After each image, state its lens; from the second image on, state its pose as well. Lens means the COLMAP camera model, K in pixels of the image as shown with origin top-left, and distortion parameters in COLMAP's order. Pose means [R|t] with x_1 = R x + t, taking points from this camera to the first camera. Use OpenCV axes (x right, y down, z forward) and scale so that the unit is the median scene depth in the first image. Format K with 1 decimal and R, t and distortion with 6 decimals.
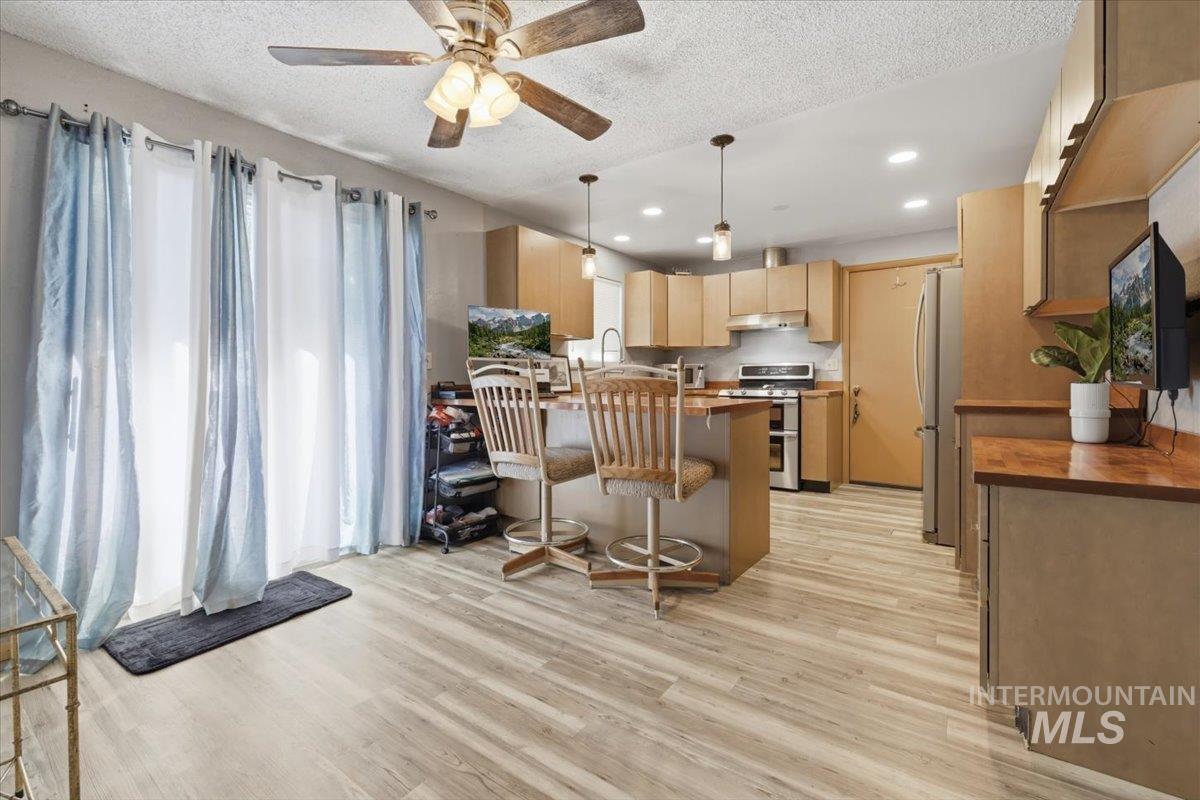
lens RADIAL K [[512.8, 0, 594.6], [0, 512.8, 384.2], [0, 0, 1]] dist [0.000952, 0.000629]
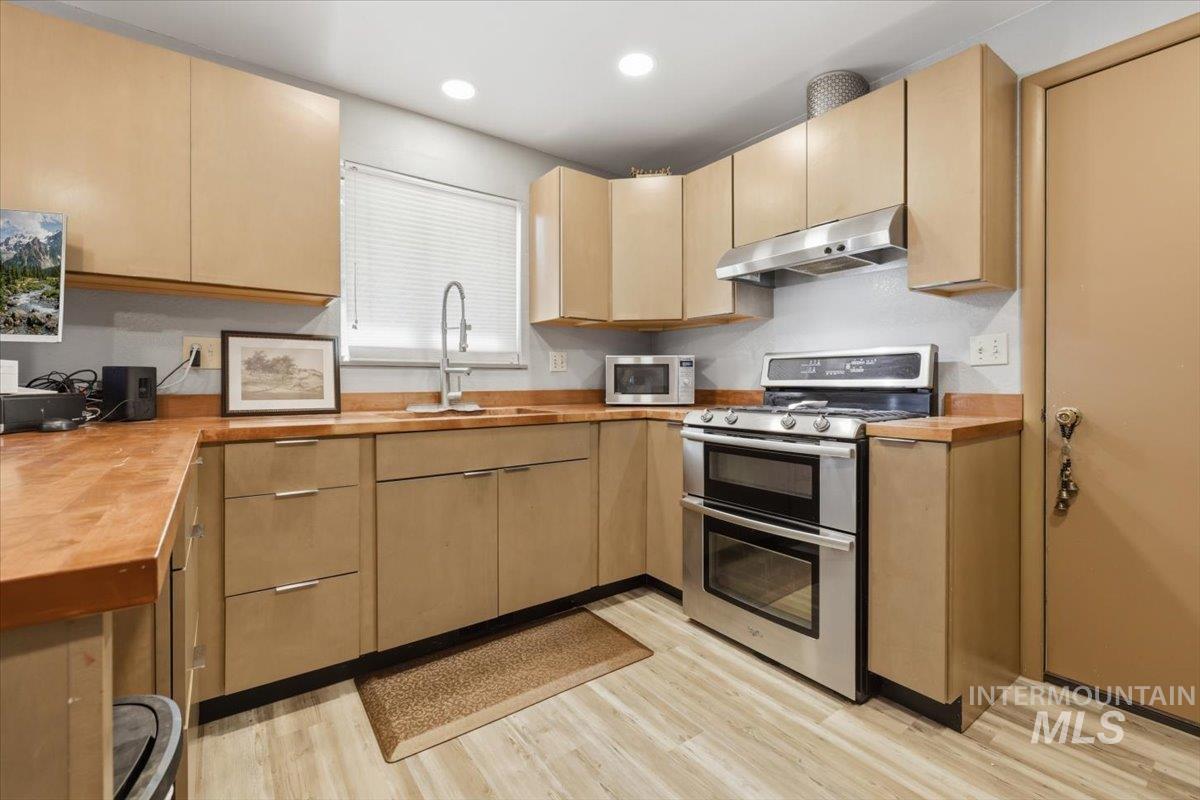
lens RADIAL K [[512.8, 0, 594.6], [0, 512.8, 384.2], [0, 0, 1]] dist [0.000952, 0.000629]
pose [[0.951397, 0.006071, -0.307908, 0.326836], [-0.007573, 0.999965, -0.003682, -0.009983], [0.307875, 0.005835, 0.951409, 0.595401]]
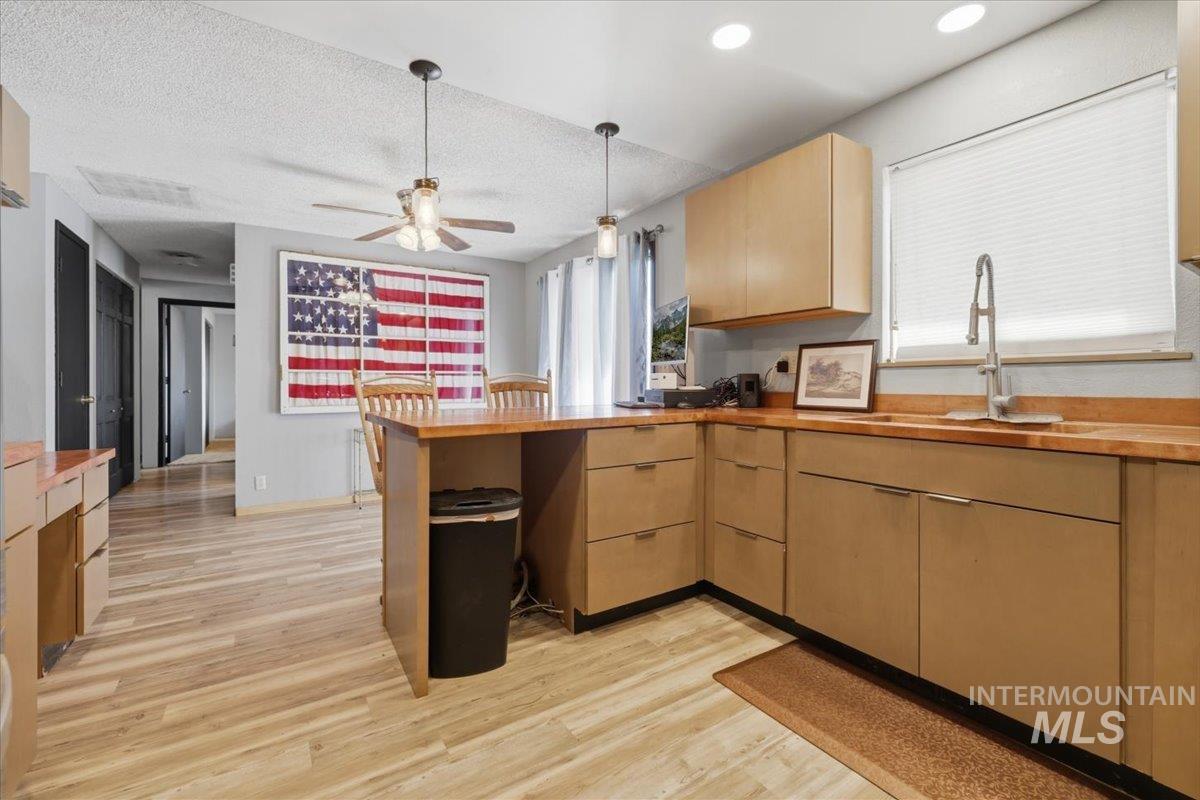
lens RADIAL K [[512.8, 0, 594.6], [0, 512.8, 384.2], [0, 0, 1]] dist [0.000952, 0.000629]
pose [[-0.358292, 0.006114, -0.933589, 0.517126], [-0.007572, 0.999927, 0.009455, -0.013773], [0.933579, 0.010456, -0.358220, 0.899622]]
